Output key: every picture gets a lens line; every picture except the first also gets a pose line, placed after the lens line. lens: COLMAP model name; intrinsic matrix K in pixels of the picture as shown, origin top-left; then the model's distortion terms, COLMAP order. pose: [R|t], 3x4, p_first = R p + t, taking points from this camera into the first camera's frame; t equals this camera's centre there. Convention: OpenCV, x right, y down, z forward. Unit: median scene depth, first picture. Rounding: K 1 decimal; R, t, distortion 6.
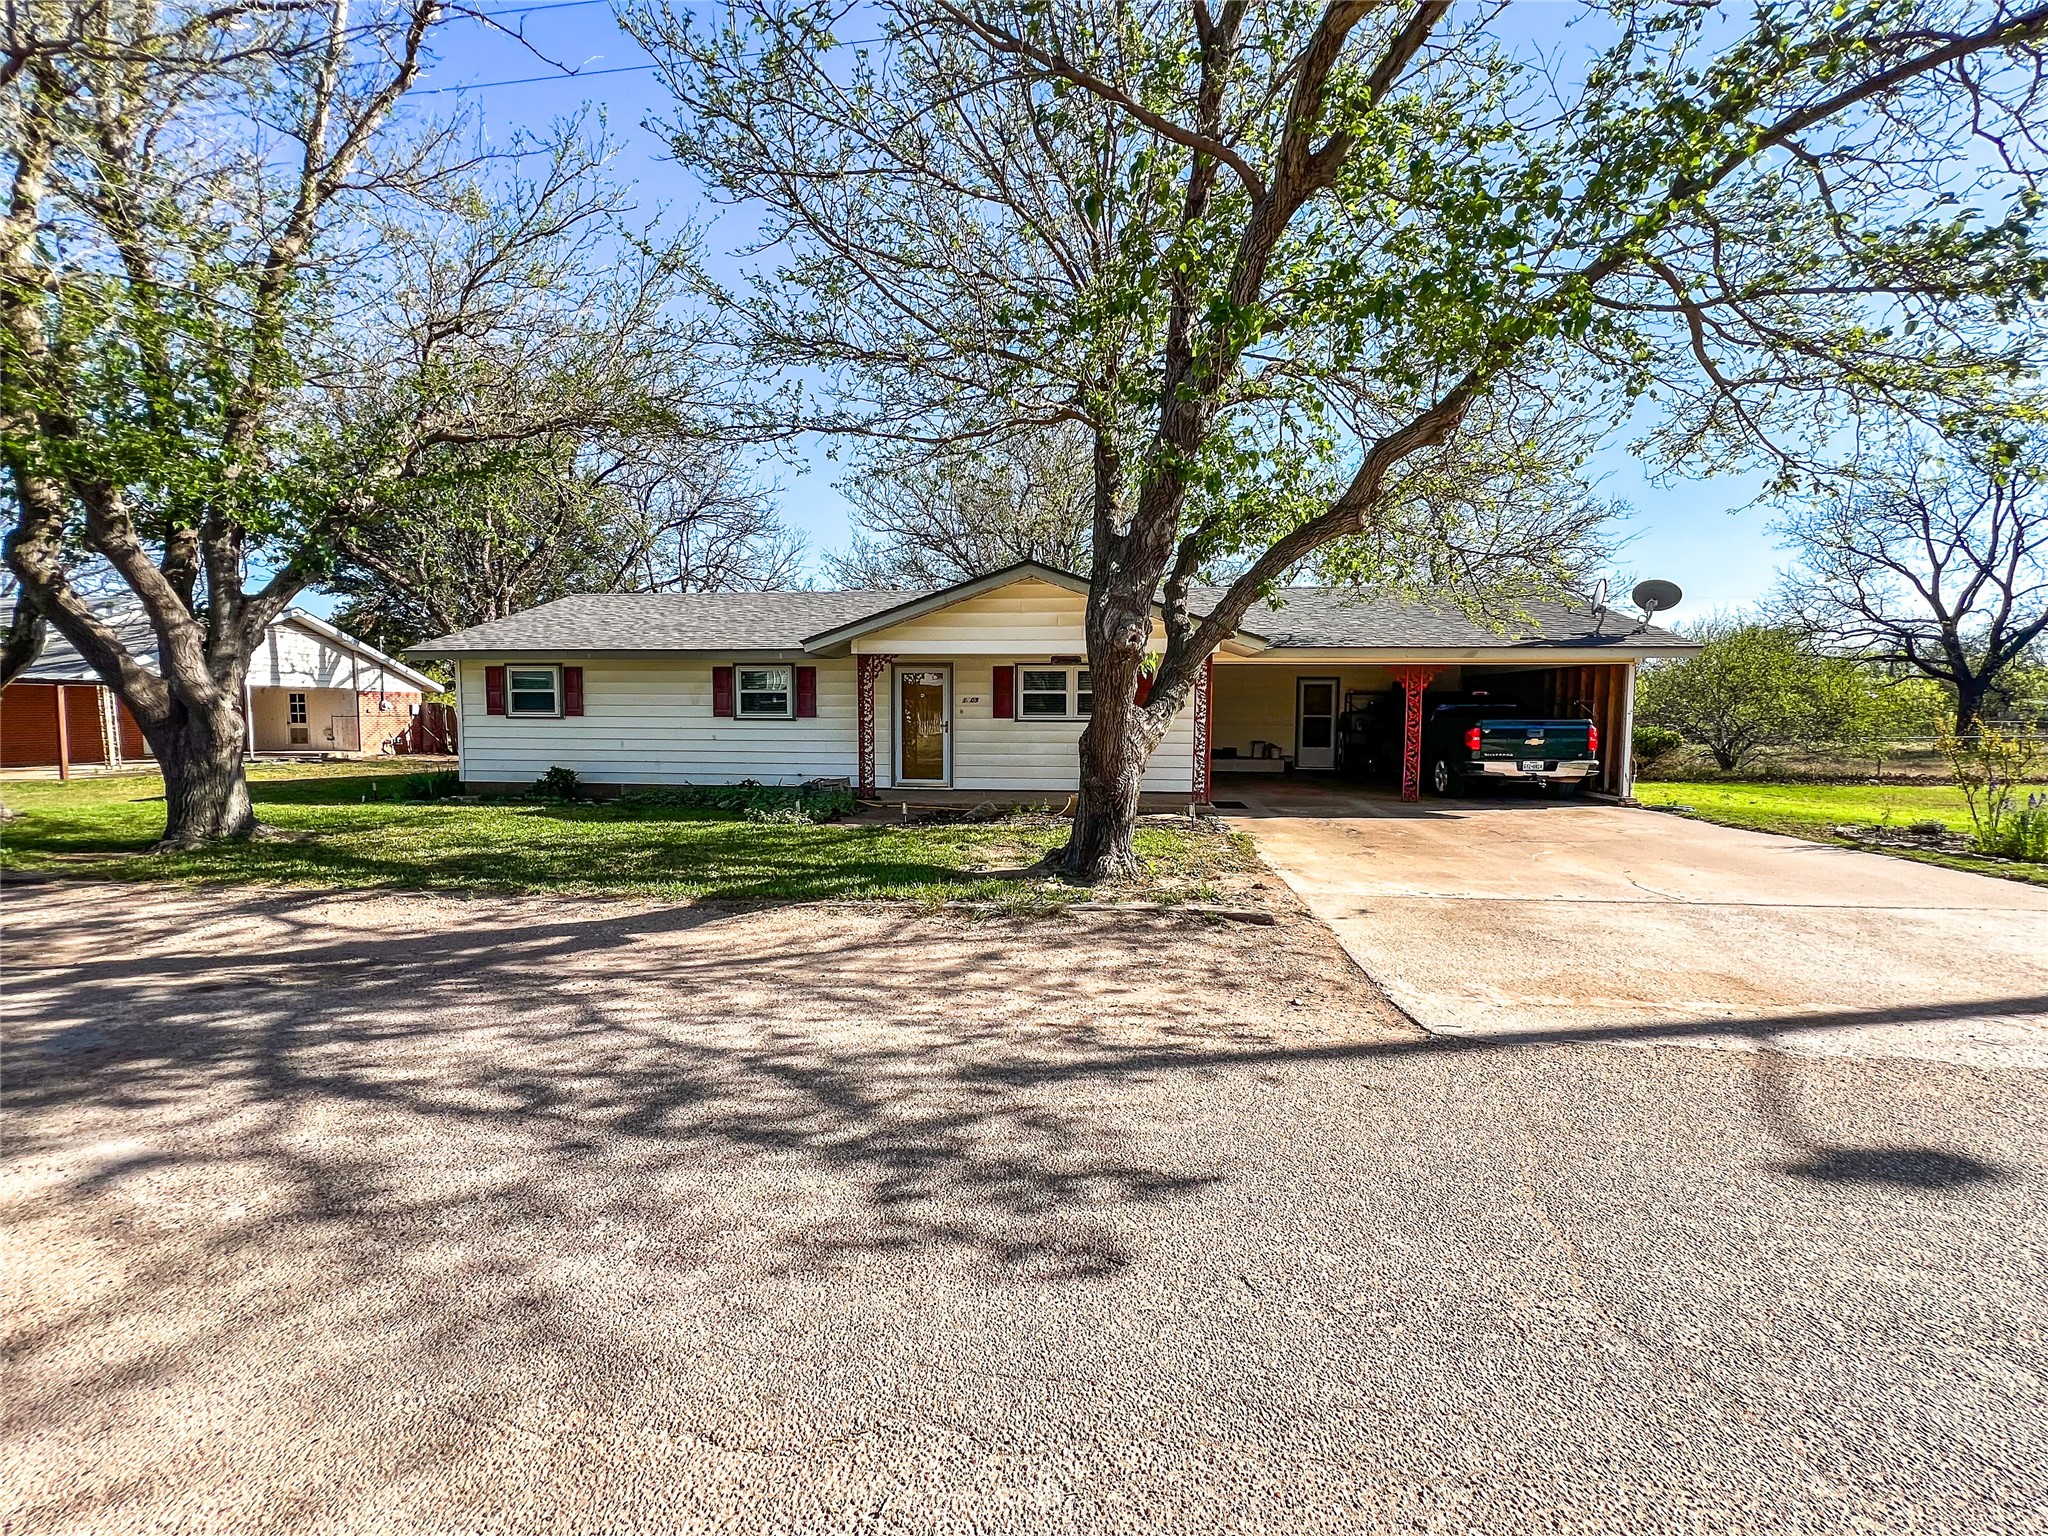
lens RADIAL K [[804.5, 0, 1024.0], [0, 804.5, 768.0], [0, 0, 1]] dist [-0.000950, -0.000047]
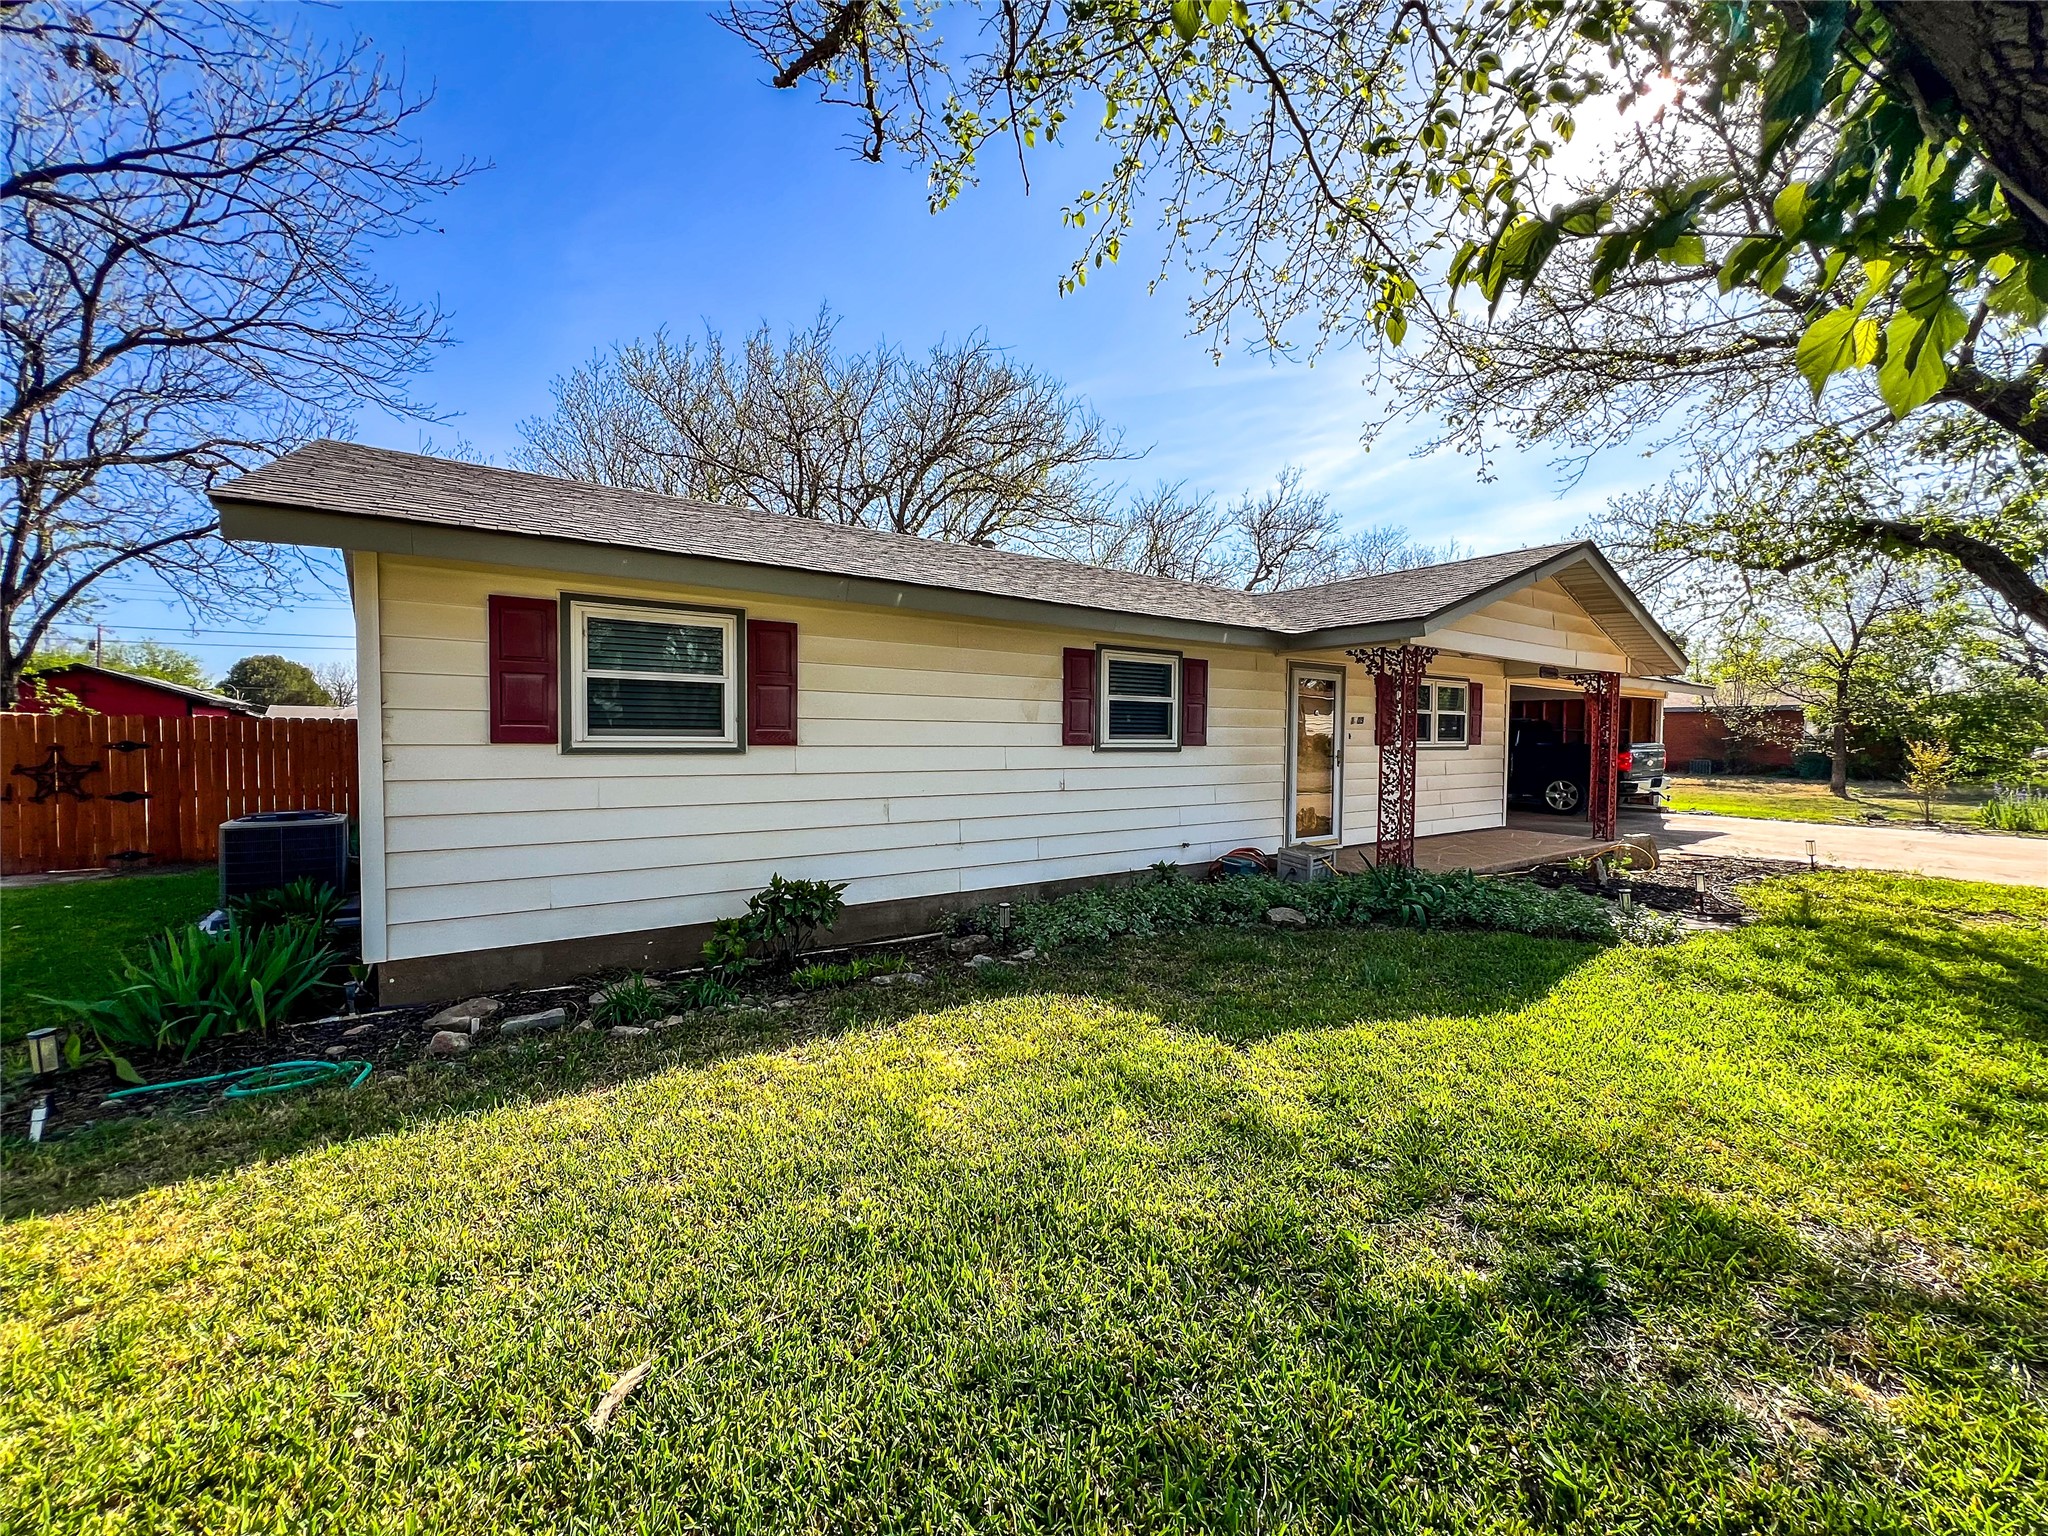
lens RADIAL K [[821.5, 0, 1015.9], [0, 821.5, 764.6], [0, 0, 1]] dist [-0.000704, 0.000048]
pose [[0.747254, -0.020799, 0.664213, -0.745708], [0.047029, 0.998659, -0.021638, -0.041398], [-0.662873, 0.047406, 0.747230, 0.626617]]
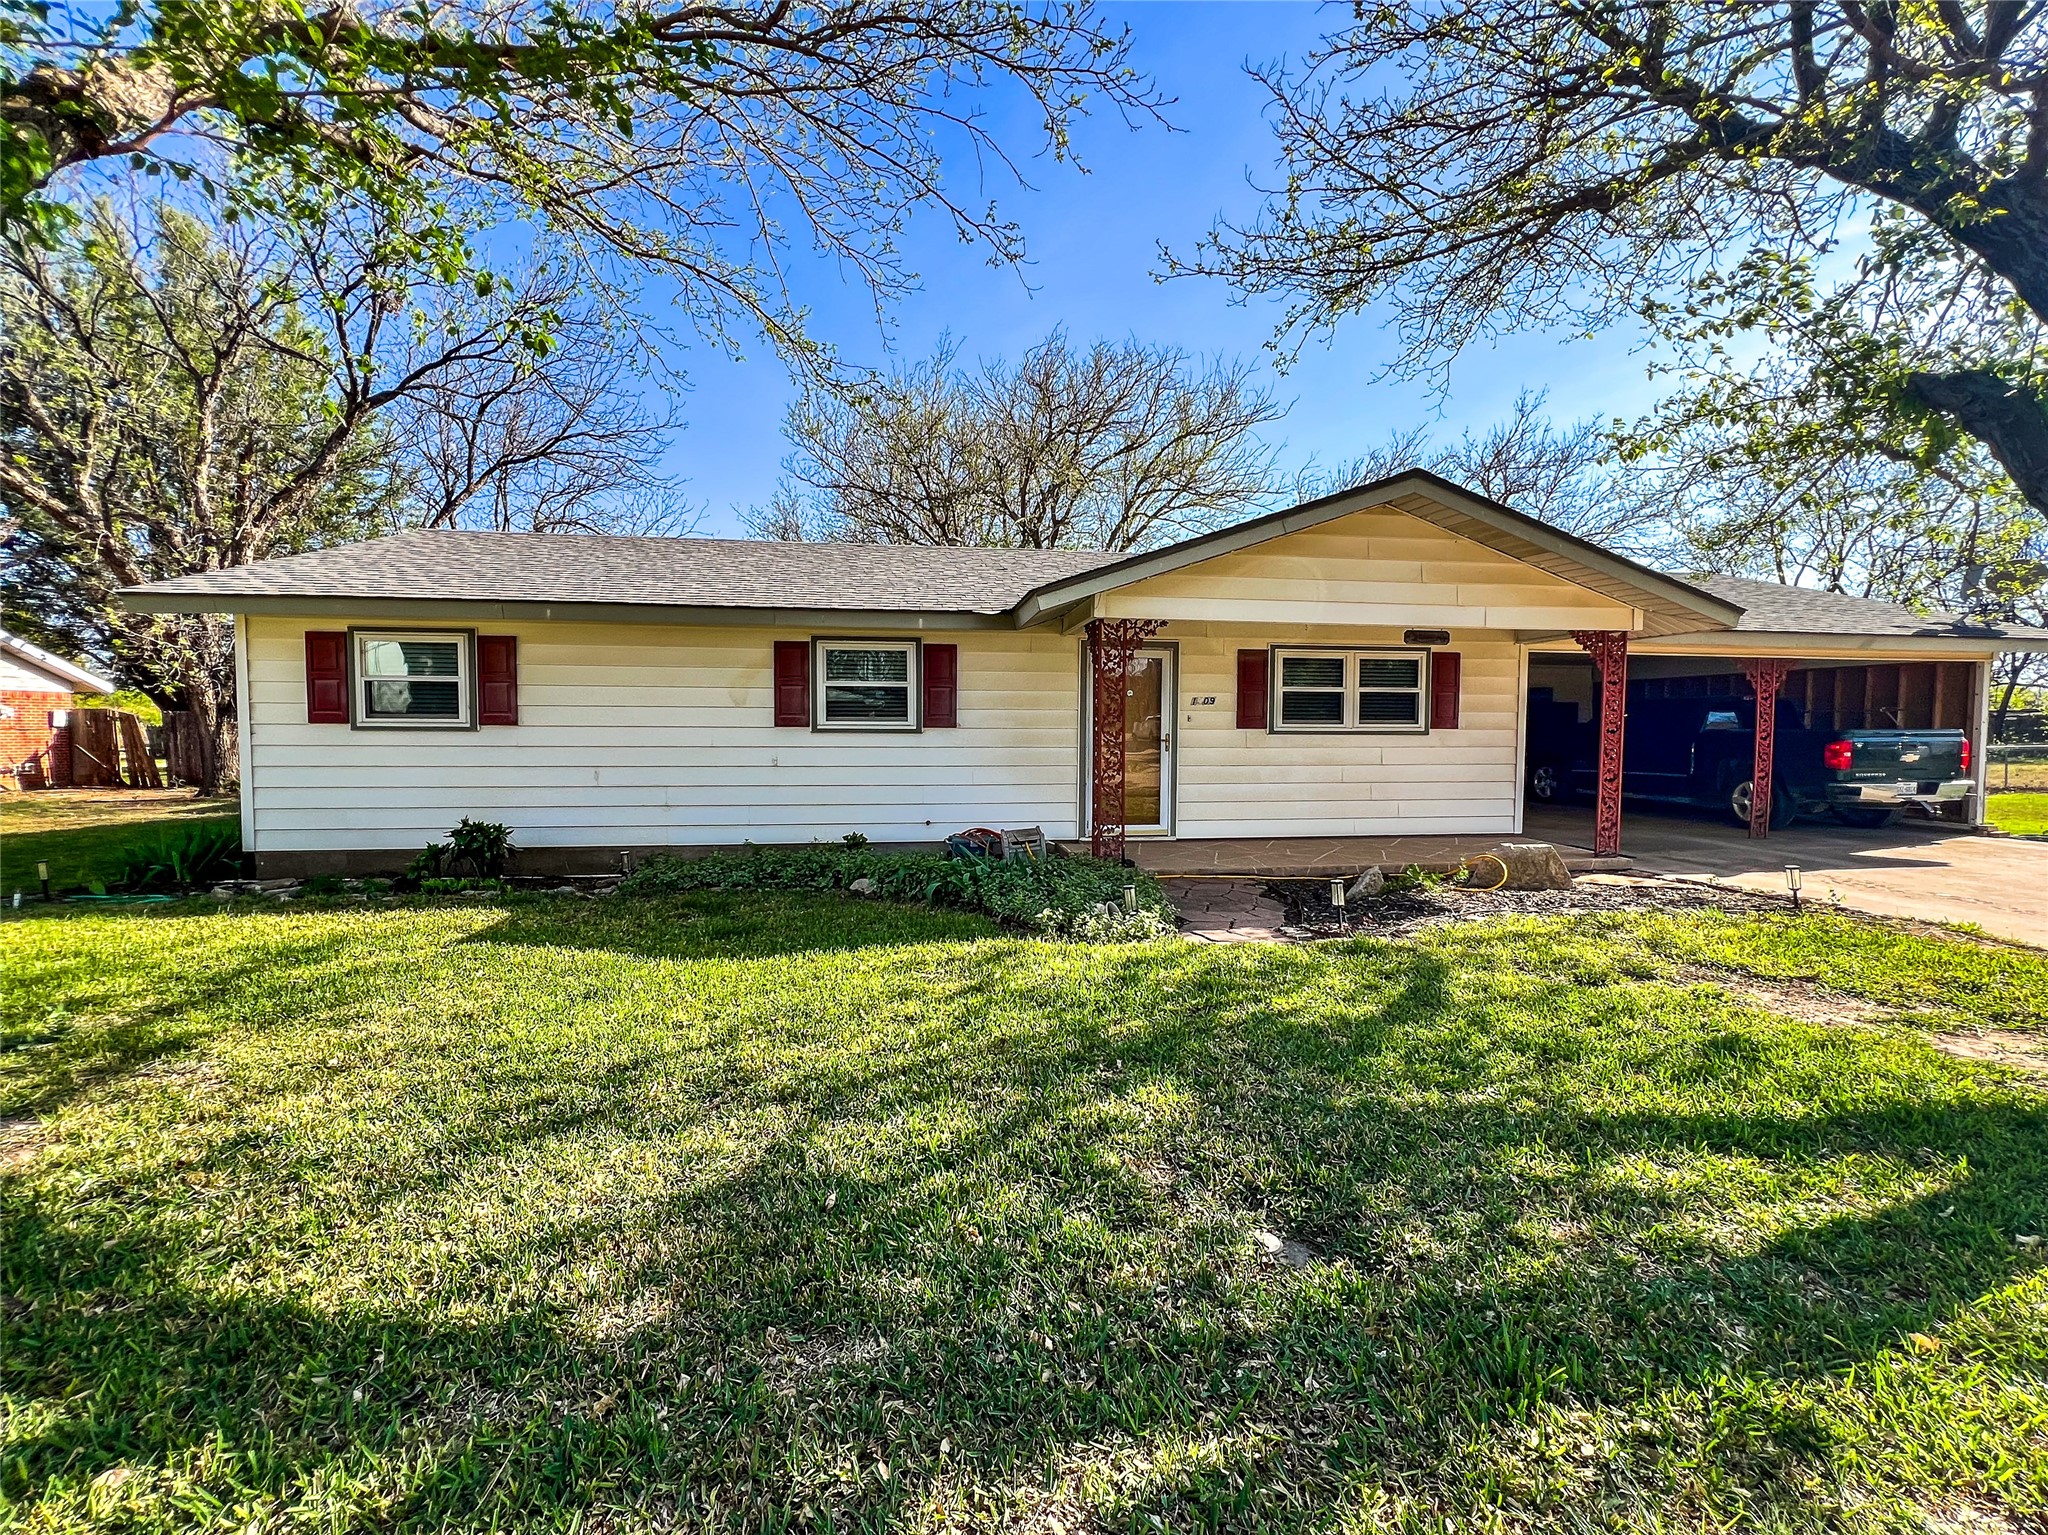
lens RADIAL K [[821.5, 0, 1015.9], [0, 821.5, 764.1], [0, 0, 1]] dist [-0.000704, 0.000048]
pose [[0.970711, -0.010789, 0.240007, -0.355748], [0.016560, 0.999620, -0.022042, -0.020374], [-0.239678, 0.025371, 0.970521, 0.376945]]
